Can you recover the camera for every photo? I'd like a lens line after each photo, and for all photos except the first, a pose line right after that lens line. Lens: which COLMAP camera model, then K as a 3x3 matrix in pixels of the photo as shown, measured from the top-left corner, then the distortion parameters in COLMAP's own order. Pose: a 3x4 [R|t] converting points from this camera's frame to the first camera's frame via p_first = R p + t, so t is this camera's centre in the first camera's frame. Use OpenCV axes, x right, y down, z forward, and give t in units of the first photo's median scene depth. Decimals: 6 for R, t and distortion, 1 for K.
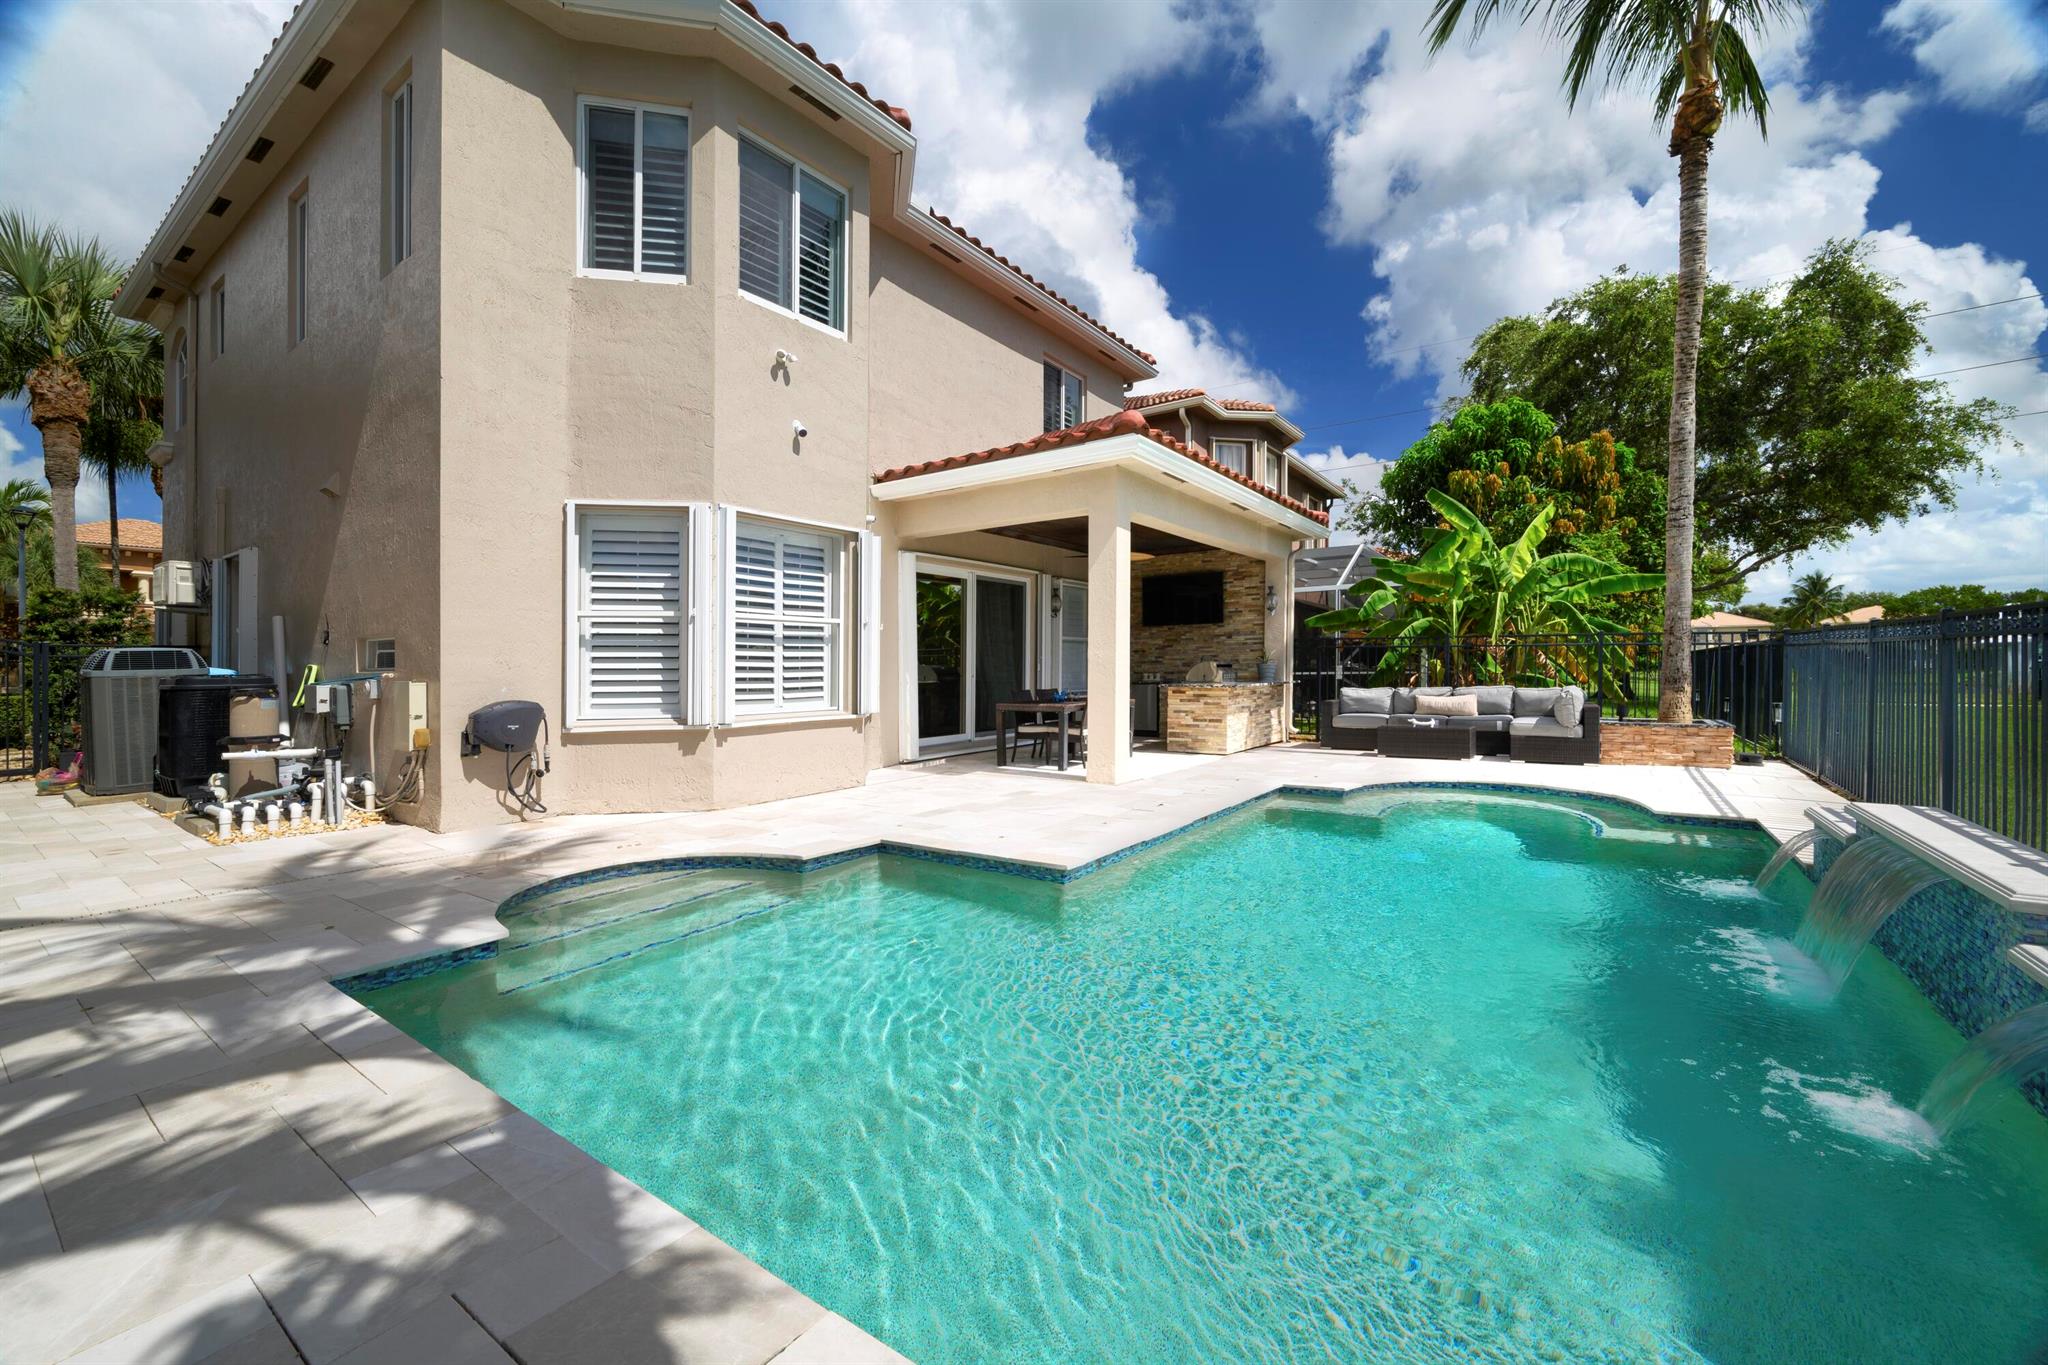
lens RADIAL K [[813.1, 0, 1015.0], [0, 813.1, 666.3], [0, 0, 1]] dist [-0.000888, 0.000101]
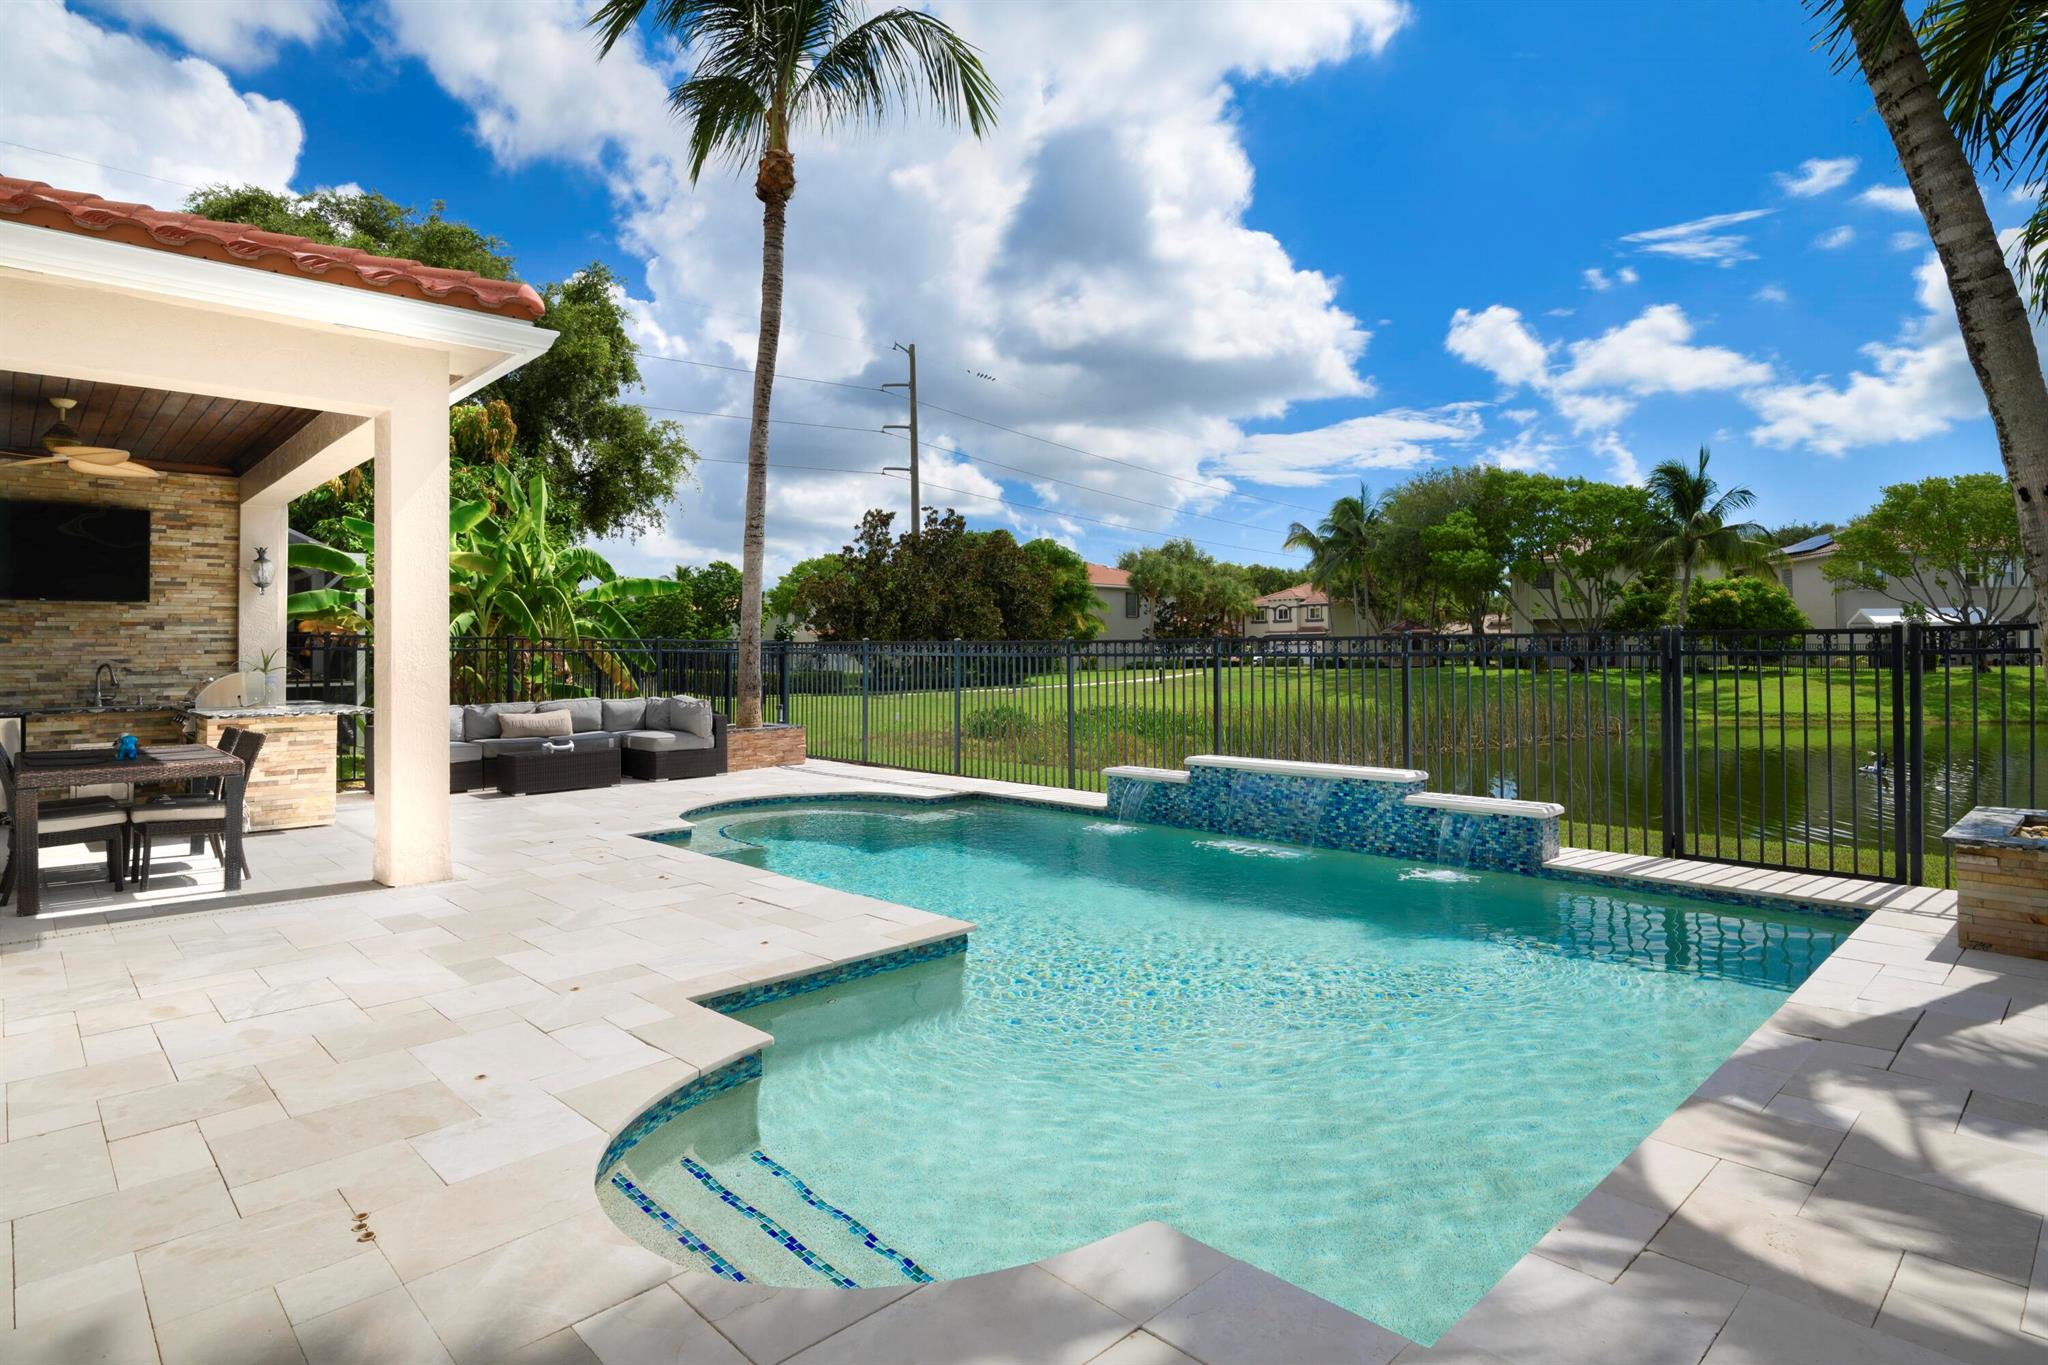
lens RADIAL K [[1096.0, 0, 1034.1], [0, 1096.0, 635.2], [0, 0, 1]] dist [-0.005708, 0.001021]
pose [[0.181446, 0.025335, 0.983075, -0.536268], [0.005153, 0.999630, -0.026712, -0.010436], [-0.983387, 0.009913, 0.181248, 0.383107]]
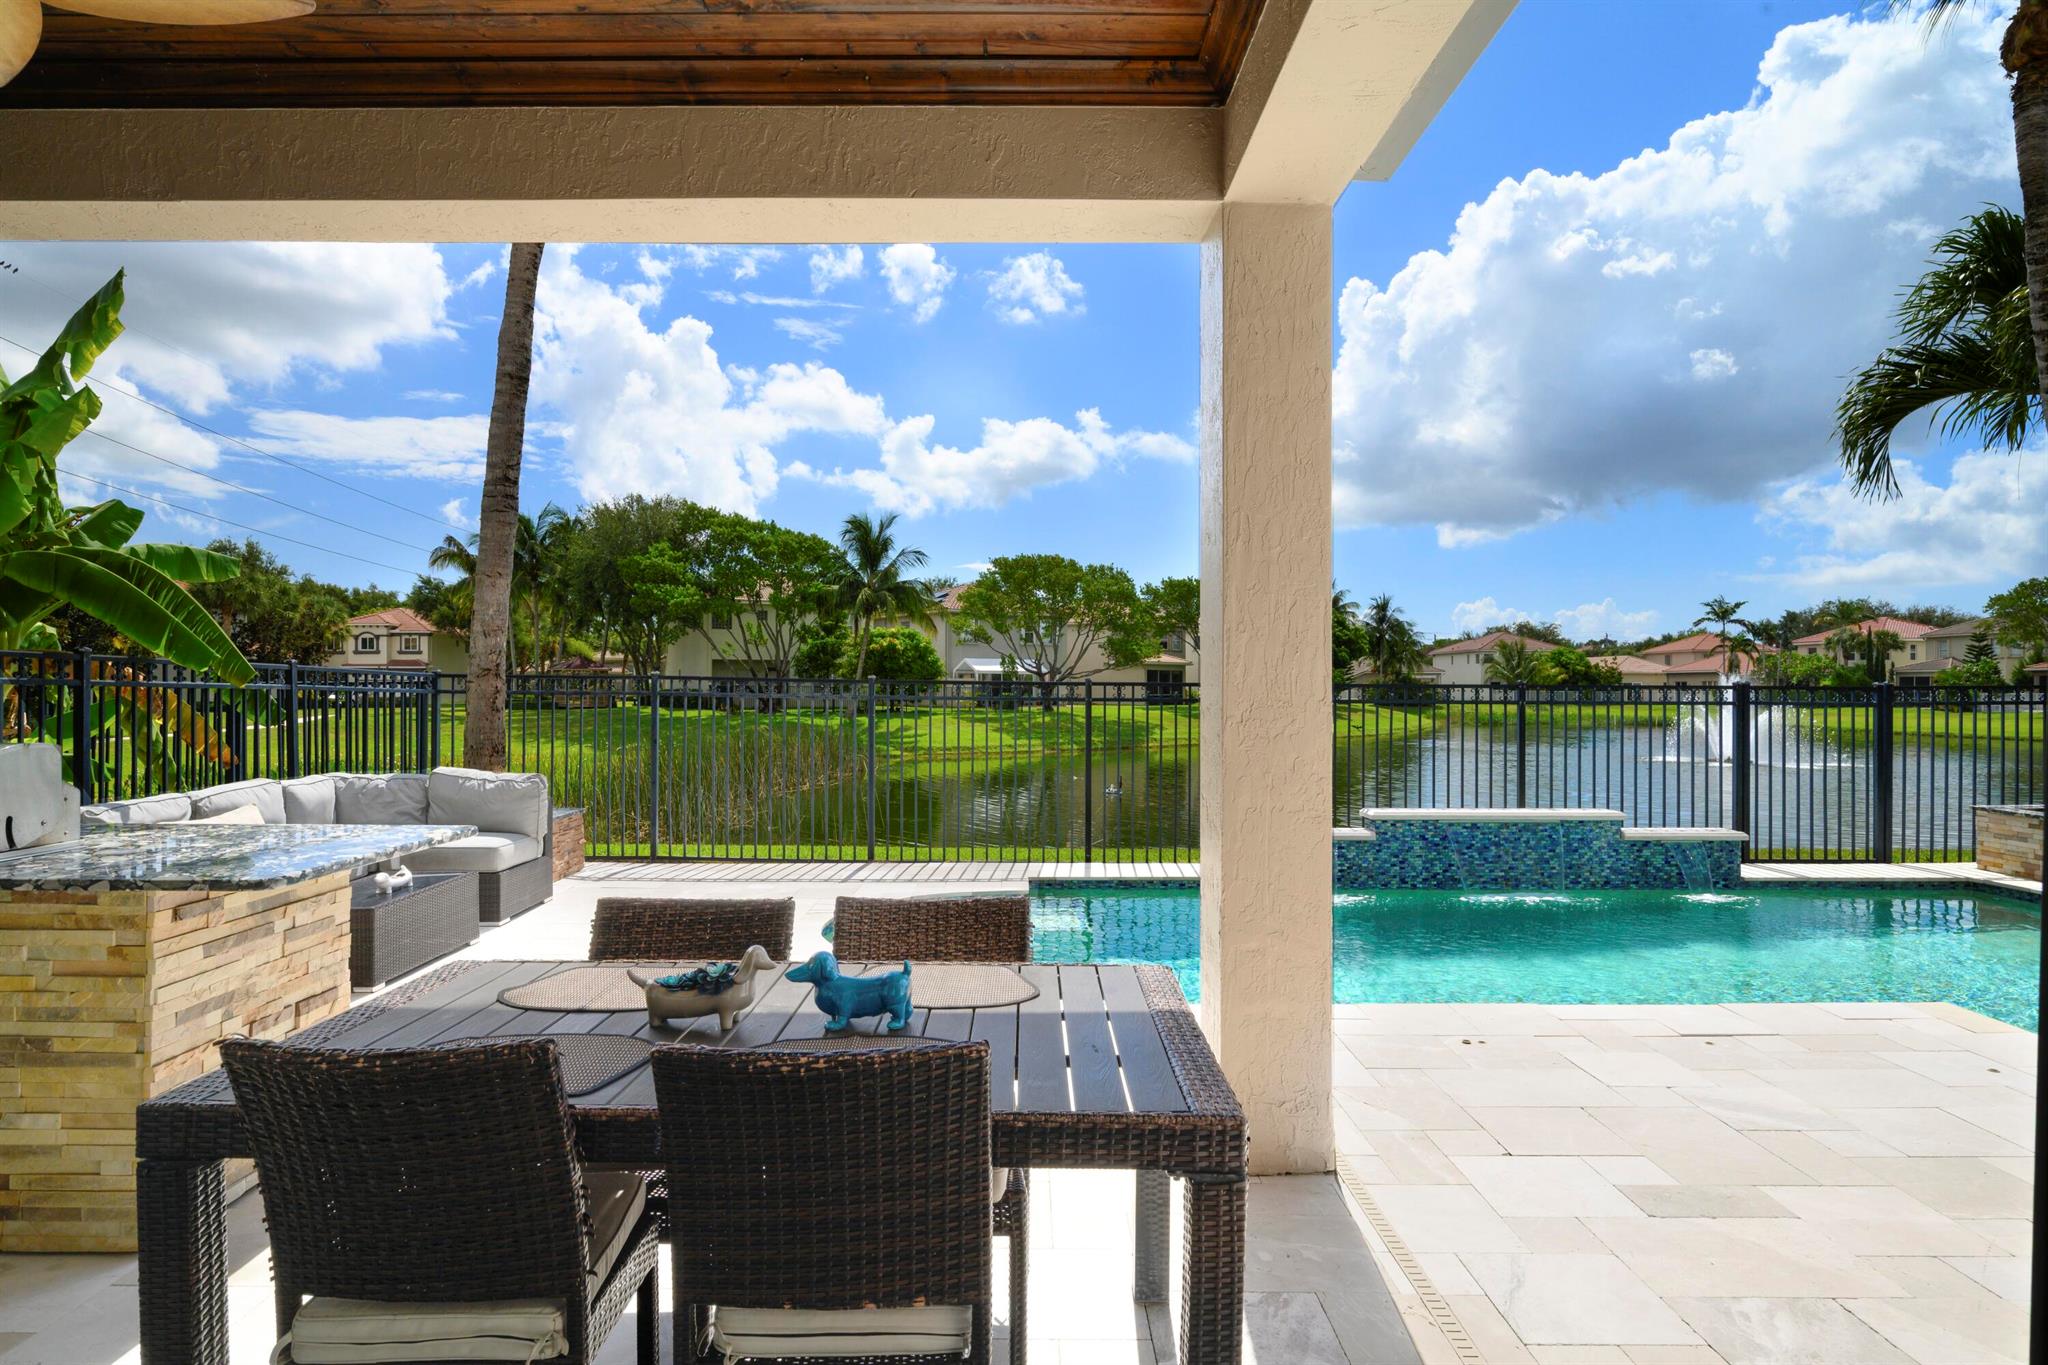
lens RADIAL K [[1160.9, 0, 1022.0], [0, 1160.9, 694.0], [0, 0, 1]] dist [-0.003541, 0.000134]
pose [[-0.583562, 0.006027, 0.812046, -0.158415], [0.003095, 0.999982, -0.005198, -0.019781], [-0.812063, -0.000520, -0.583570, 1.211421]]
